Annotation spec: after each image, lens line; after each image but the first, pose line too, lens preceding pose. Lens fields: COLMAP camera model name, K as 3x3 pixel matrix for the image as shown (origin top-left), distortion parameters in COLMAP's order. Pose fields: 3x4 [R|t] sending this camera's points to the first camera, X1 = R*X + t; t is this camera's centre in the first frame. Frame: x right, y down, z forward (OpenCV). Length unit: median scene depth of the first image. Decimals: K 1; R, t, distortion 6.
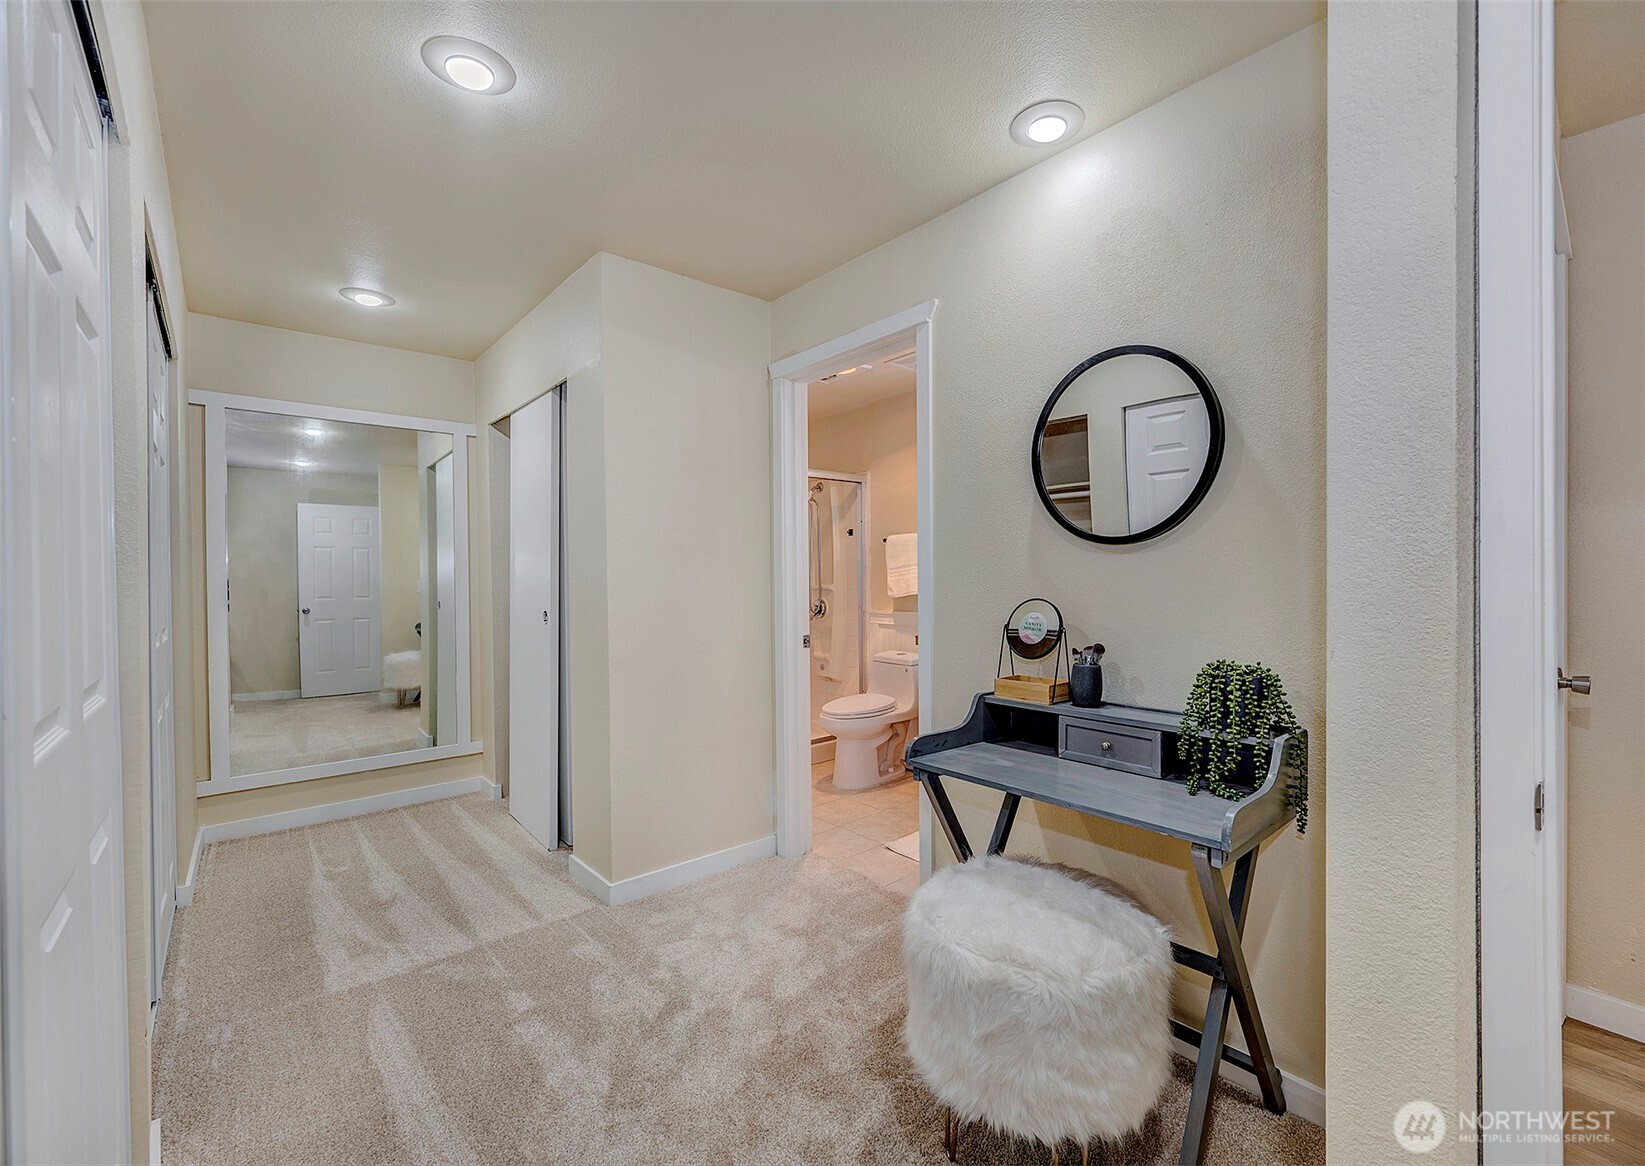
lens RADIAL K [[694.8, 0, 825.5], [0, 694.8, 578.9], [0, 0, 1]] dist [0.000127, 0.000001]
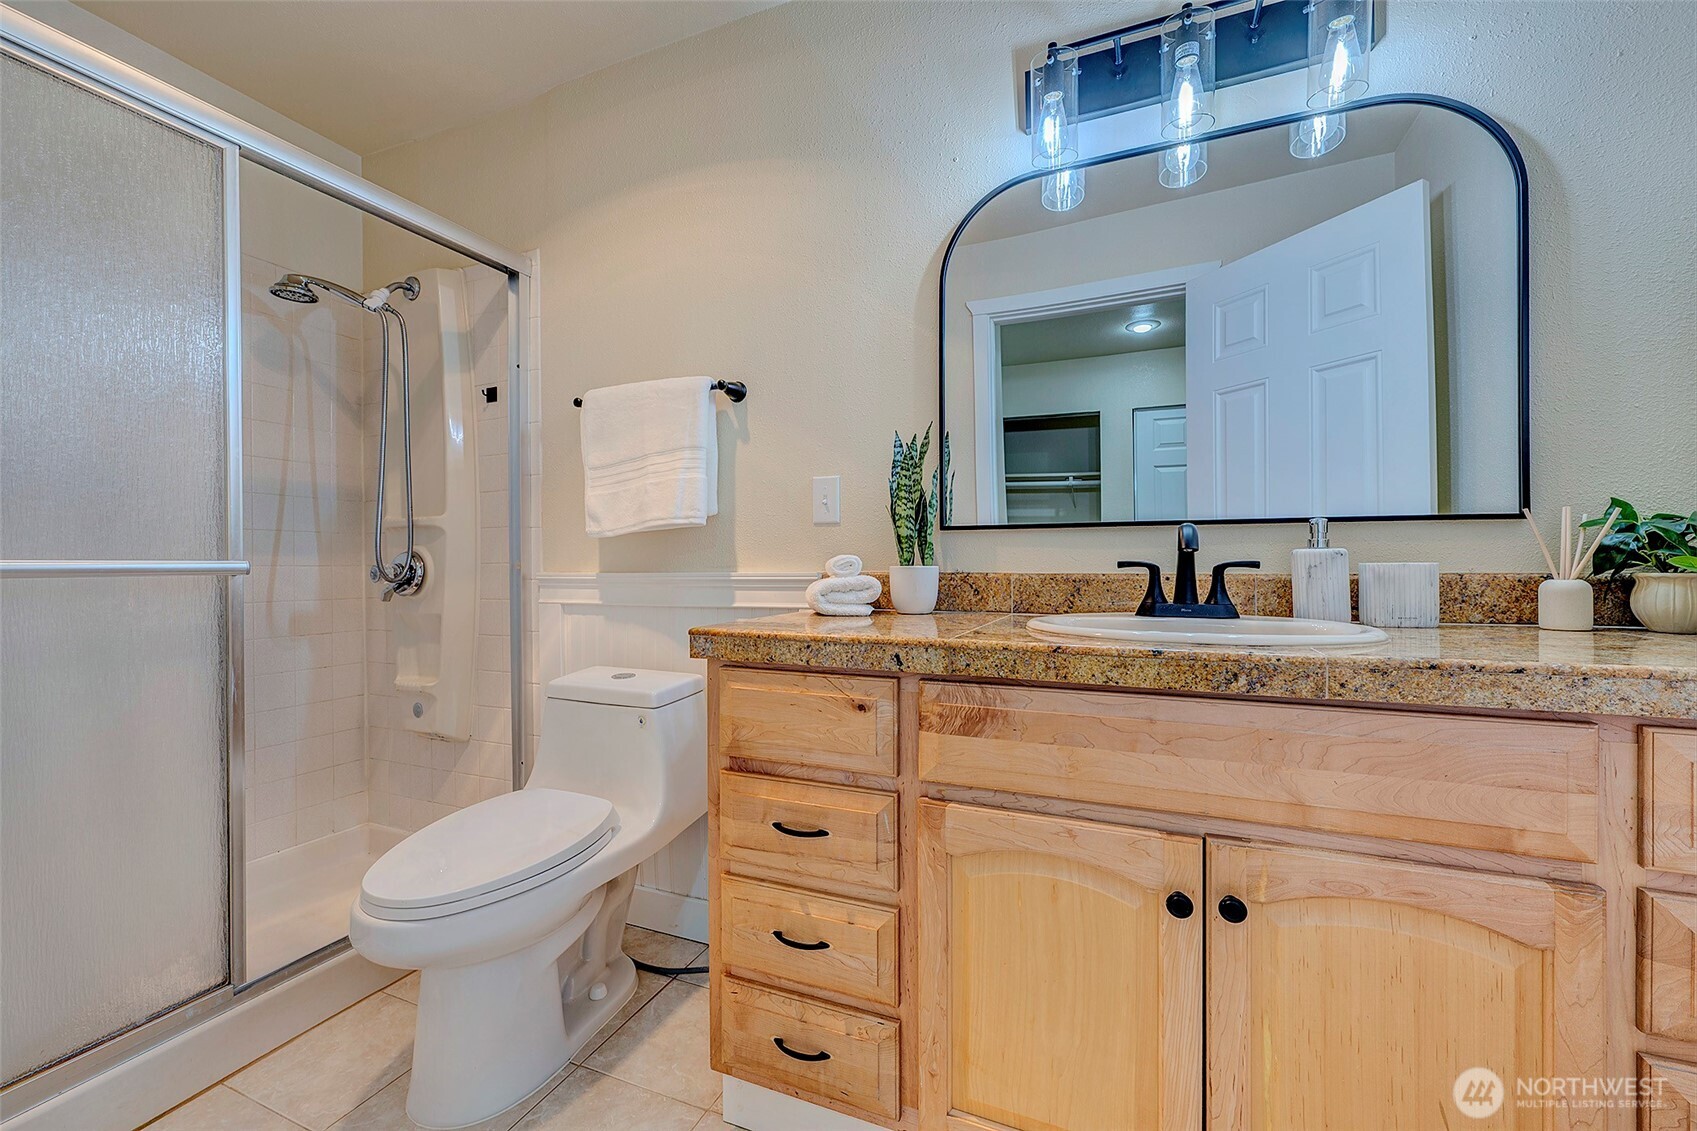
lens RADIAL K [[675.4, 0, 848.5], [0, 675.4, 561.7], [0, 0, 1]] dist [0.005186, 0.000331]
pose [[0.884745, -0.000052, 0.466076, 0.037863], [0.001734, 0.999993, -0.003182, 0.039826], [-0.466073, 0.003623, 0.884739, 0.543164]]
